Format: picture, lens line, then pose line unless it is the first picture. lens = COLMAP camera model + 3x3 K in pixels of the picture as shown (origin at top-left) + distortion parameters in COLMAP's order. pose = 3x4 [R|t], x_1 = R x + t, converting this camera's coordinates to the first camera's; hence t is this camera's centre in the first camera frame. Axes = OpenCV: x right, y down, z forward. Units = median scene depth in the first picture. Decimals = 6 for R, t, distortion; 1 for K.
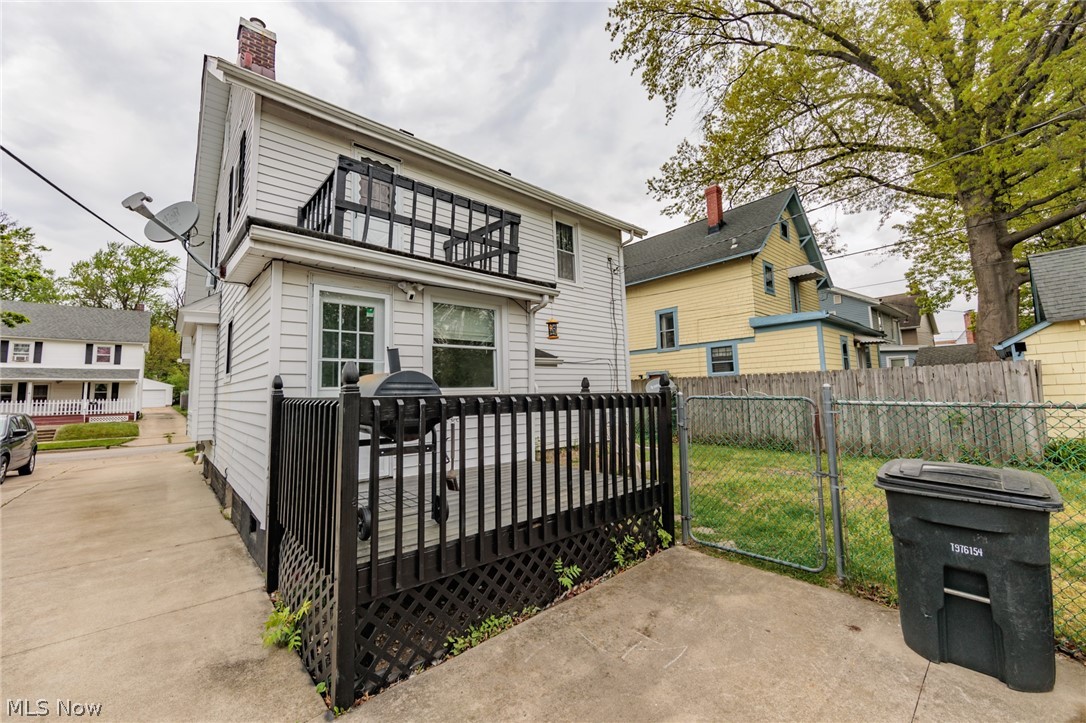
lens RADIAL K [[427.8, 0, 541.3], [0, 427.8, 347.5], [0, 0, 1]] dist [-0.003200, -0.000162]
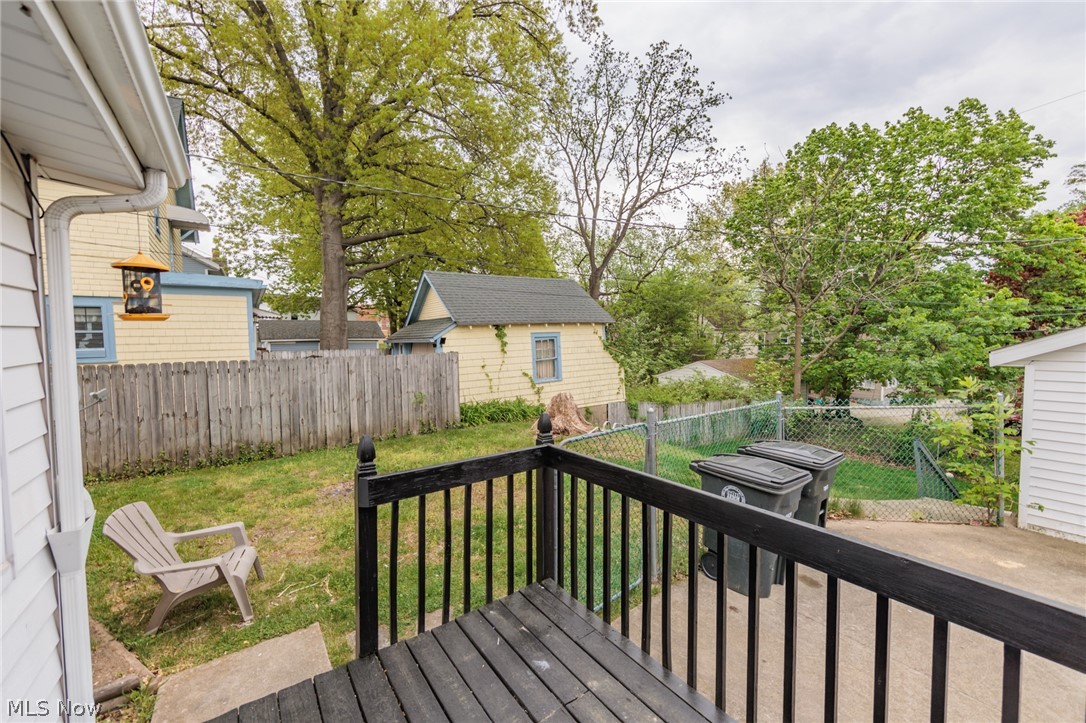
lens RADIAL K [[427.8, 0, 539.5], [0, 427.8, 354.4], [0, 0, 1]] dist [-0.003200, -0.000162]
pose [[0.106031, -0.018579, 0.994189, -0.207817], [-0.092934, 0.995264, 0.028510, -0.025589], [-0.990010, -0.095417, 0.103802, 0.554111]]
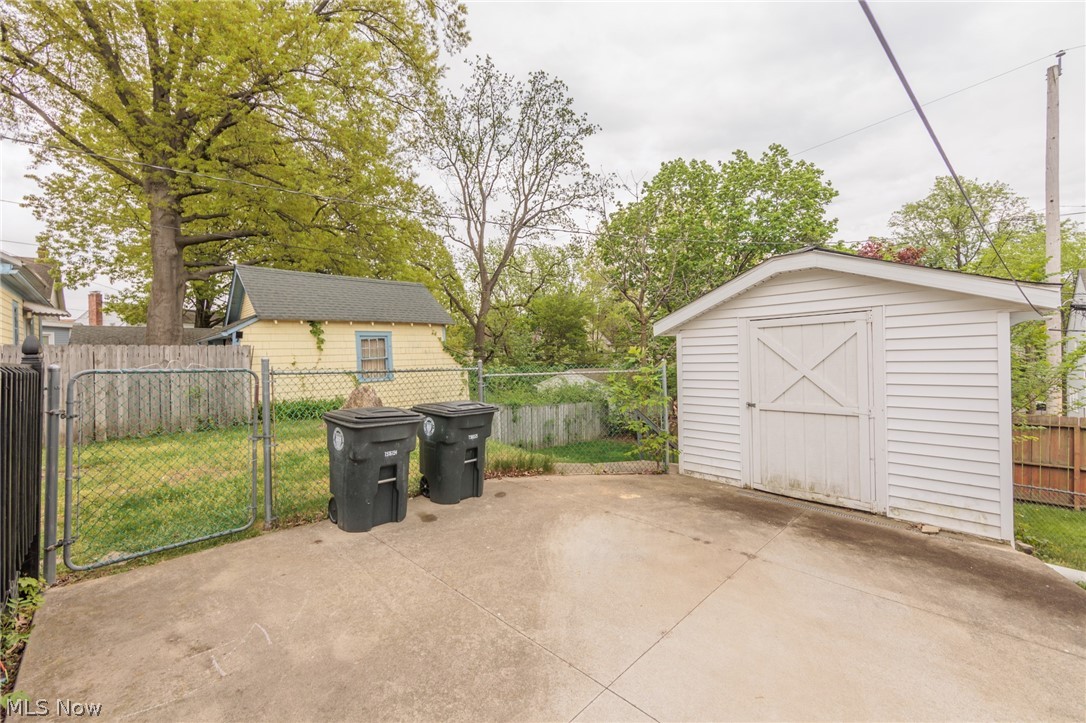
lens RADIAL K [[427.8, 0, 545.0], [0, 427.8, 357.1], [0, 0, 1]] dist [-0.003200, -0.000162]
pose [[-0.073008, 0.025056, 0.997017, -0.235656], [-0.085053, 0.995886, -0.031256, 0.027798], [-0.993698, -0.087081, -0.070576, 0.165590]]
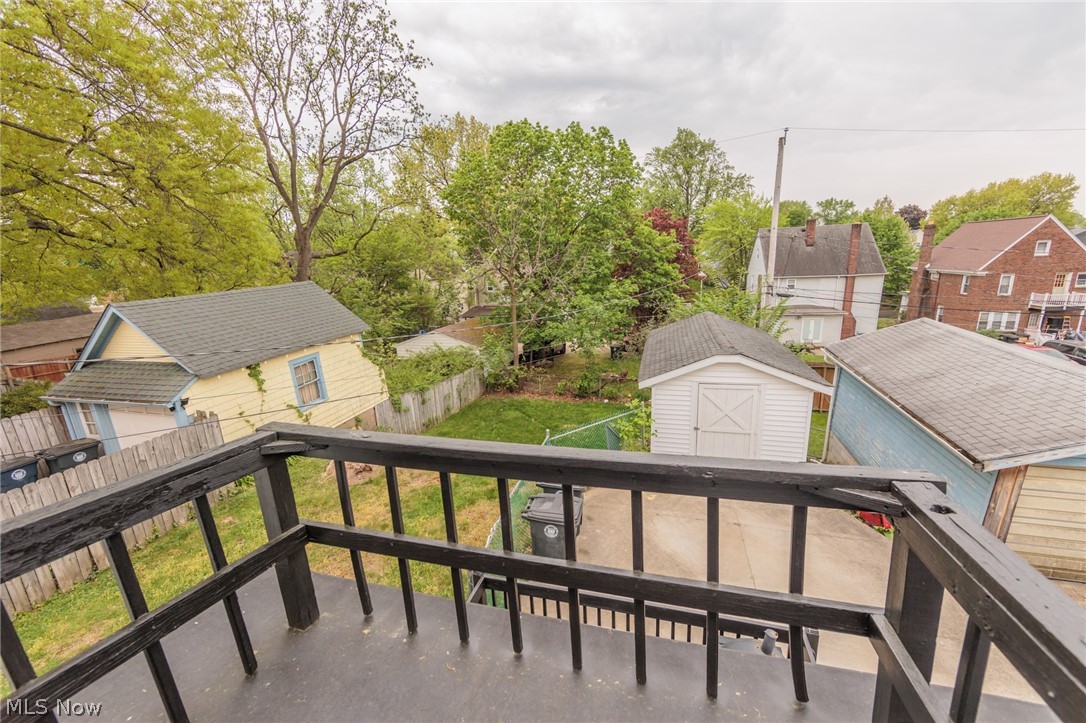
lens RADIAL K [[427.8, 0, 547.2], [0, 427.8, 360.1], [0, 0, 1]] dist [-0.003200, -0.000162]
pose [[-0.538386, -0.149904, 0.829258, -0.331992], [-0.029952, 0.986833, 0.158942, -0.326026], [-0.842166, 0.060734, -0.535787, 0.797829]]
